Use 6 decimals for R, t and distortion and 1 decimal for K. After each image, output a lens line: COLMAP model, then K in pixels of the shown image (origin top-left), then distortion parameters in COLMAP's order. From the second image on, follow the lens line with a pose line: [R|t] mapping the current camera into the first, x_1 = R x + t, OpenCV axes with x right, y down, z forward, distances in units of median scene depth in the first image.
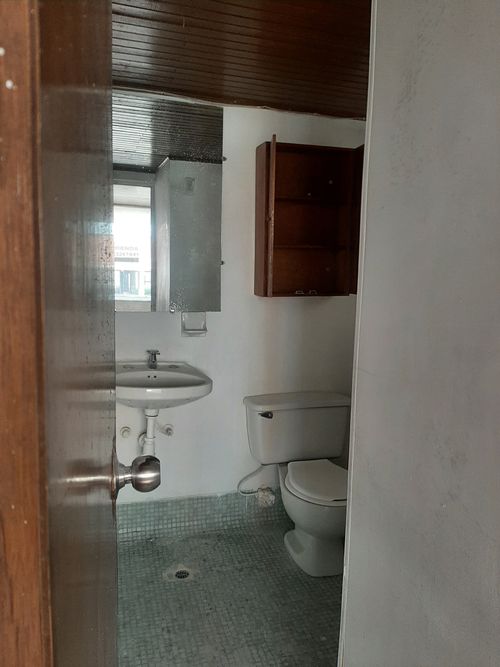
lens RADIAL K [[518.8, 0, 245.4], [0, 518.8, 335.9], [0, 0, 1]] dist [0.049220, -0.071535]
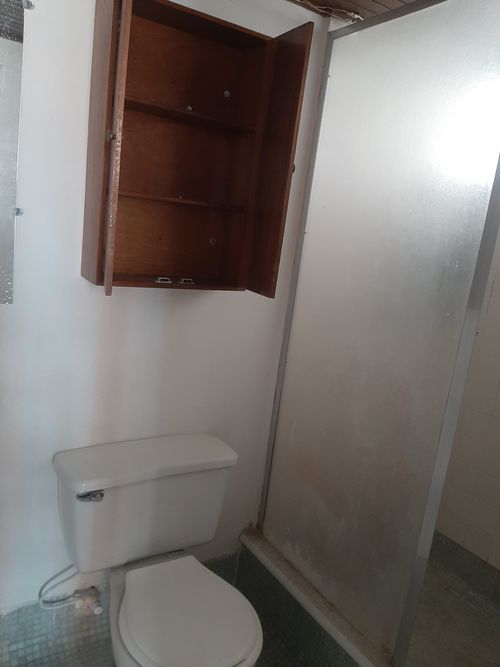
lens RADIAL K [[518.8, 0, 257.0], [0, 518.8, 336.2], [0, 0, 1]] dist [0.049220, -0.071535]
pose [[0.948543, 0.038872, 0.314253, 0.022653], [-0.069559, 0.993774, 0.087029, -0.074110], [-0.308914, -0.104410, 0.945342, 0.389410]]
